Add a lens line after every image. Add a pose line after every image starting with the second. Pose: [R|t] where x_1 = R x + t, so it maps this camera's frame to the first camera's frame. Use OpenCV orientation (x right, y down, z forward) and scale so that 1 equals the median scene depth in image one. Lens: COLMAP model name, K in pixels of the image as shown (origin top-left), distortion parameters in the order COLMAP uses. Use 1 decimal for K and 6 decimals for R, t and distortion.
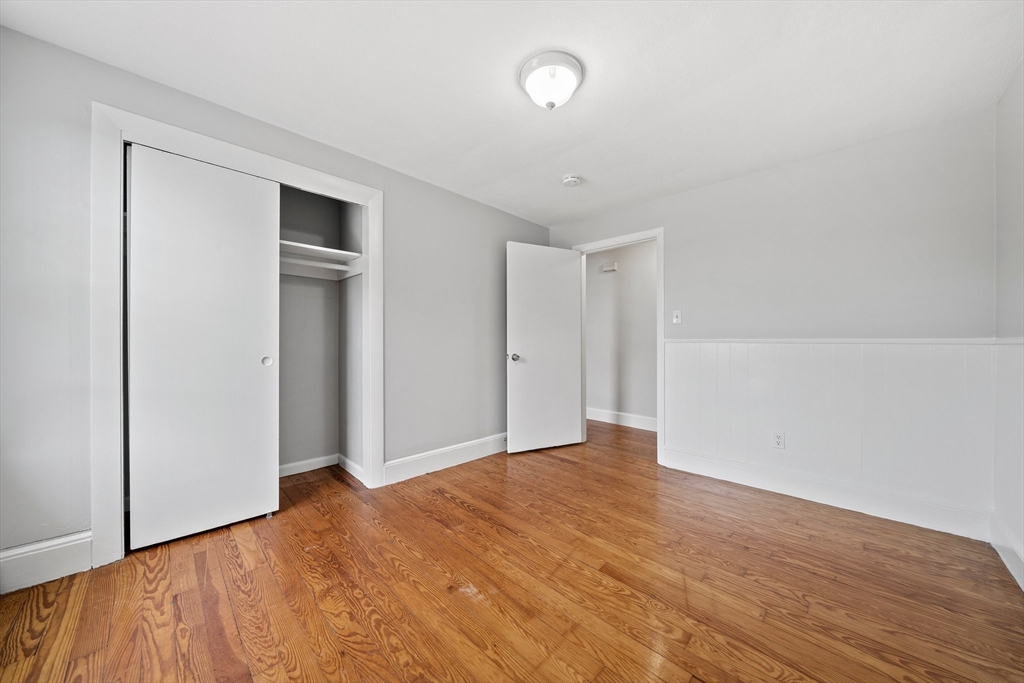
lens RADIAL K [[356.4, 0, 516.2], [0, 356.4, 342.8], [0, 0, 1]] dist [-0.001634, -0.000106]
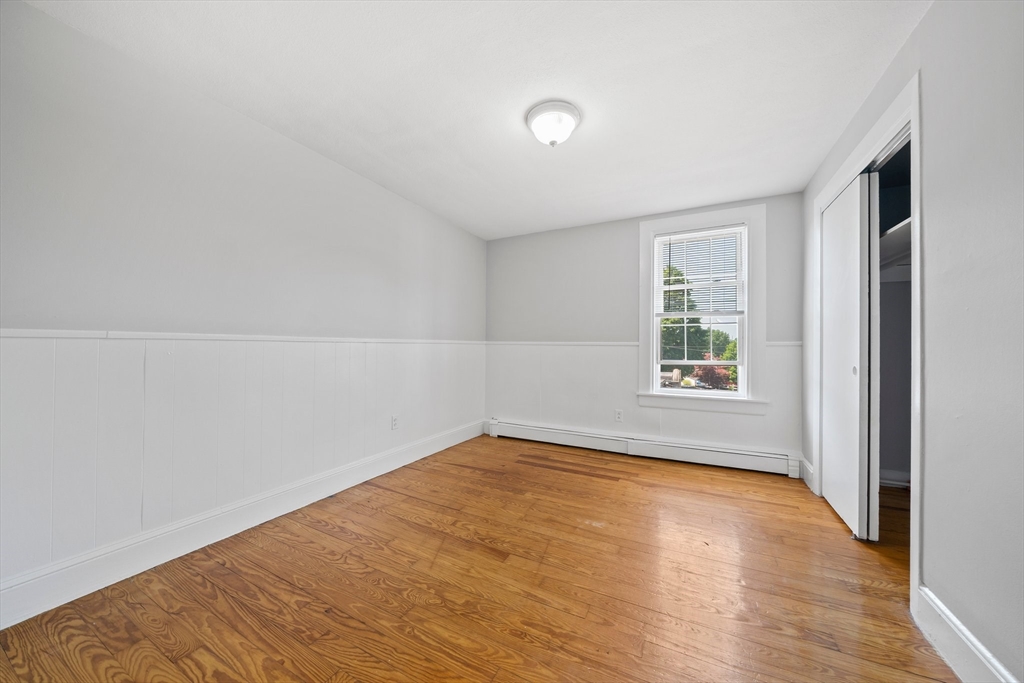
lens RADIAL K [[356.4, 0, 516.2], [0, 356.4, 342.8], [0, 0, 1]] dist [-0.001634, -0.000106]
pose [[-0.951707, -0.017207, -0.306524, 0.587814], [-0.013990, 0.999822, -0.012691, 0.009248], [0.306688, -0.007790, -0.951778, 2.153433]]
